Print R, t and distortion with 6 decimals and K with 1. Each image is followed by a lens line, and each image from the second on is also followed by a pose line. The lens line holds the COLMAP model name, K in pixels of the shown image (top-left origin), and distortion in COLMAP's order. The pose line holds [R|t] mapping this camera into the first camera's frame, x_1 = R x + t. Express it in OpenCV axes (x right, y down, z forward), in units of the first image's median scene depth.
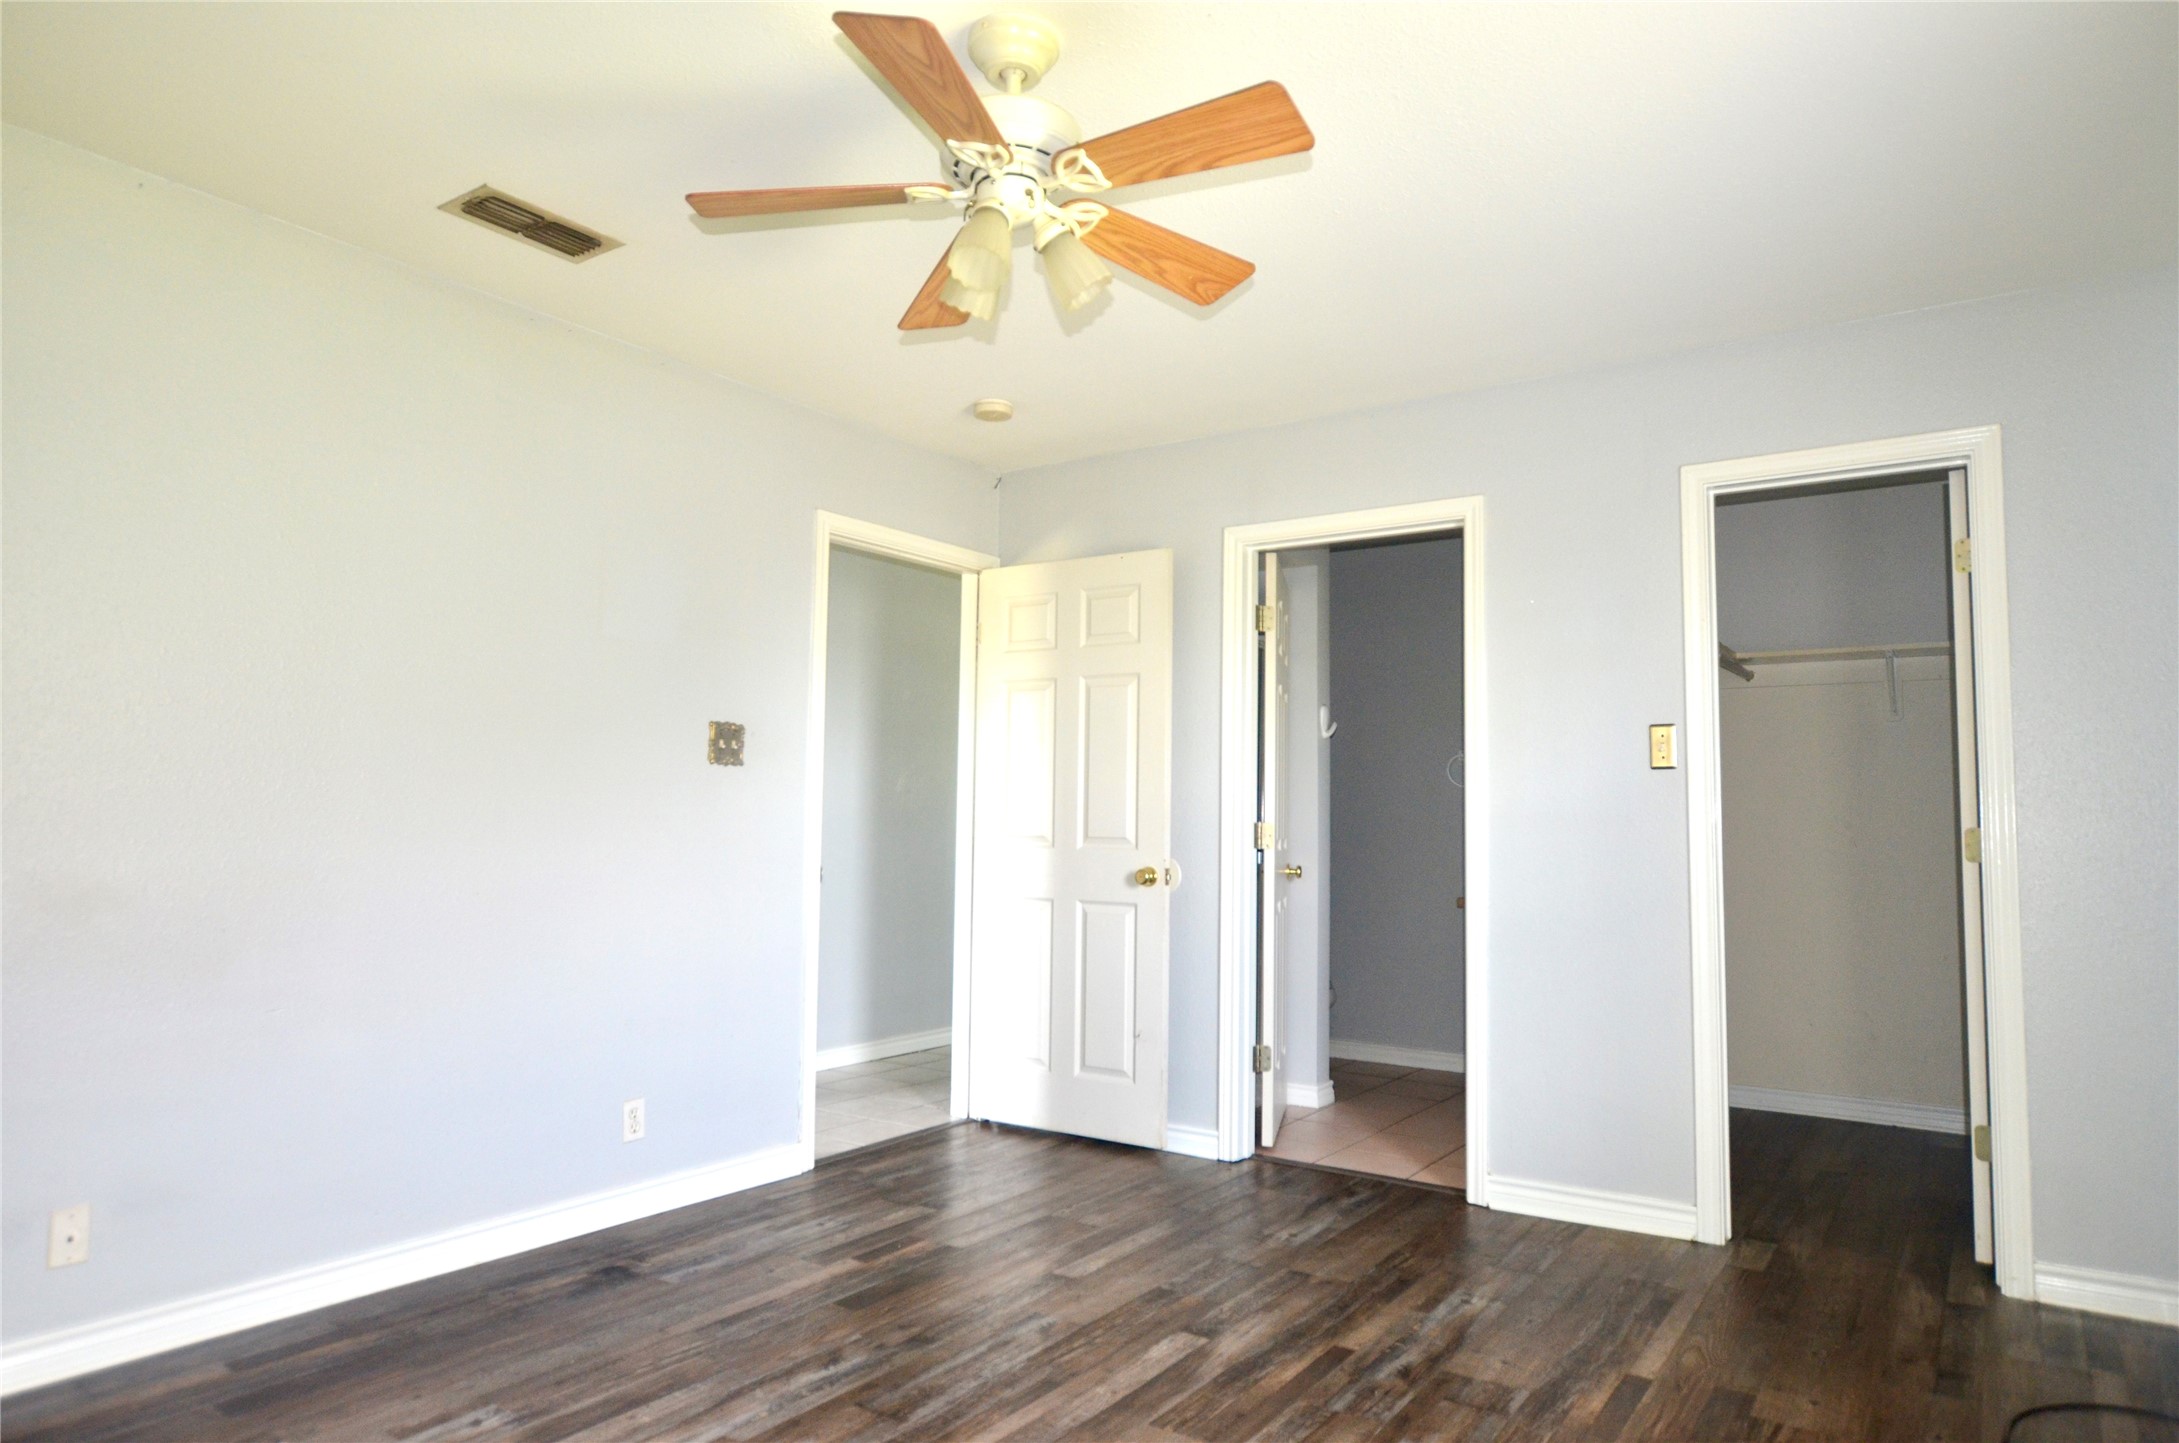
lens RADIAL K [[1329.6, 0, 1085.2], [0, 1329.6, 720.7], [0, 0, 1]] dist [-0.019914, 0.020535]
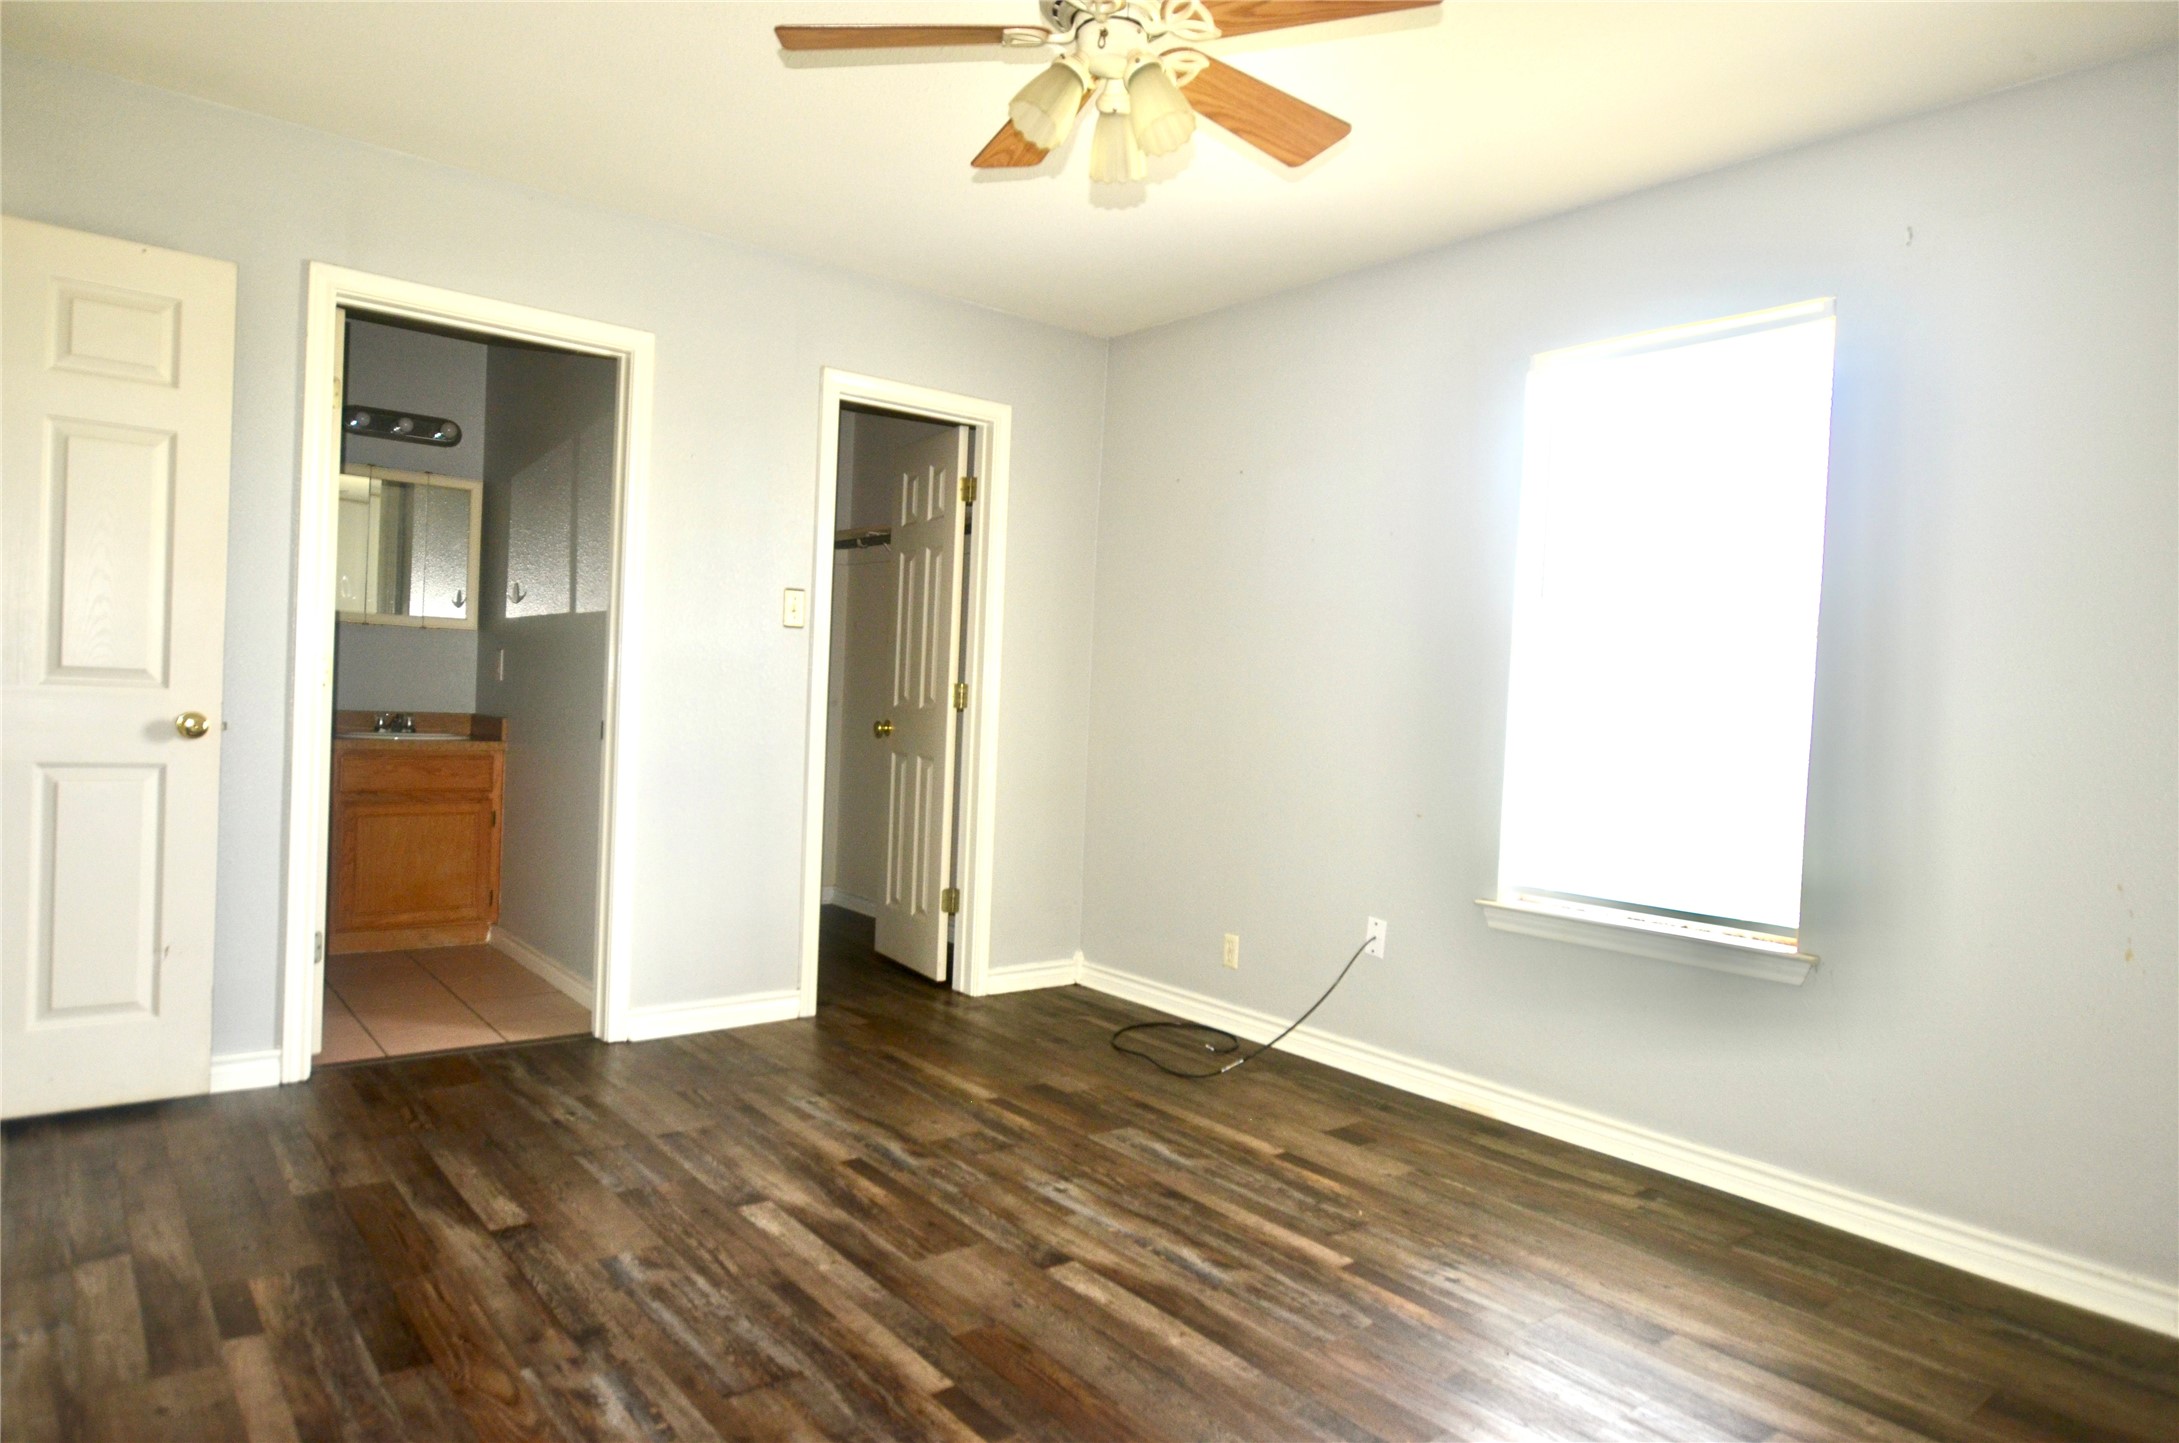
lens RADIAL K [[1329.6, 0, 1101.5], [0, 1329.6, 709.0], [0, 0, 1]] dist [-0.019914, 0.020535]
pose [[0.279728, -0.010356, 0.960023, -0.722680], [-0.115340, 0.992337, 0.044312, 0.030334], [-0.953126, -0.123125, 0.276390, 0.500094]]
